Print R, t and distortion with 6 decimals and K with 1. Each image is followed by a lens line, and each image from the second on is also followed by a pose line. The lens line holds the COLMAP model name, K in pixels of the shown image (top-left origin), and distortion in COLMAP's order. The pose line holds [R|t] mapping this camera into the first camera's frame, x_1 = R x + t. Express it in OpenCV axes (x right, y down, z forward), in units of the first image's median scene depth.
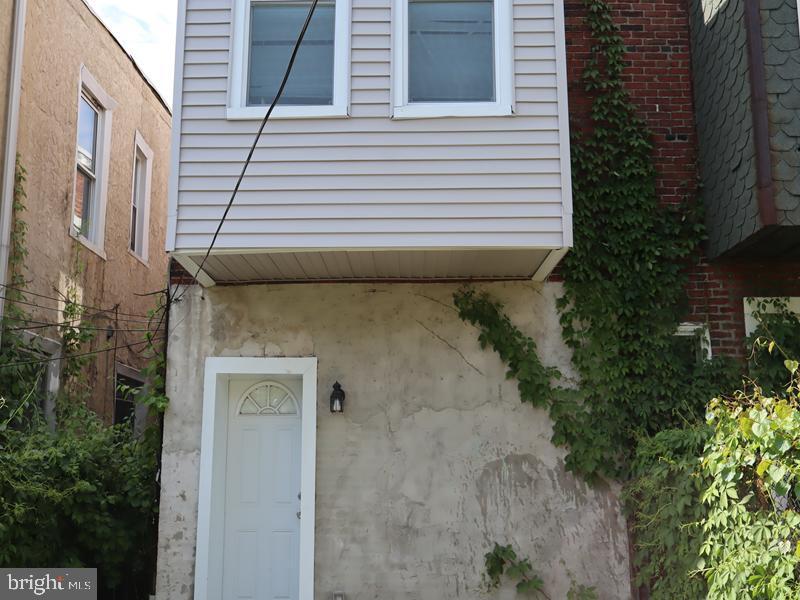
lens RADIAL K [[813.0, 0, 400.0], [0, 813.0, 300.0], [0, 0, 1]] dist [-0.002067, 0.008248]
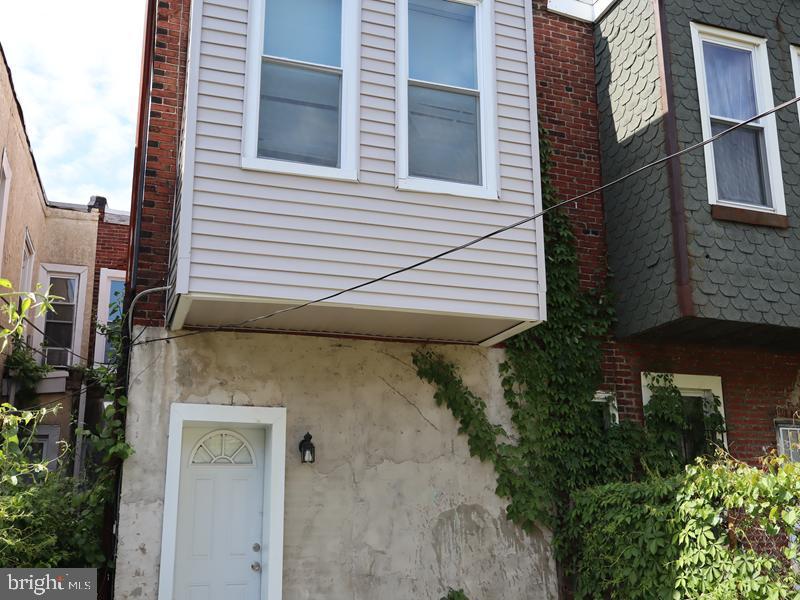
lens RADIAL K [[816.8, 0, 400.0], [0, 816.8, 300.0], [0, 0, 1]] dist [0.001121, -0.005633]
pose [[0.936600, 0.084972, 0.339941, -0.334556], [-0.063441, 0.995240, -0.073980, 0.003251], [-0.344609, 0.047723, 0.937533, -0.010525]]
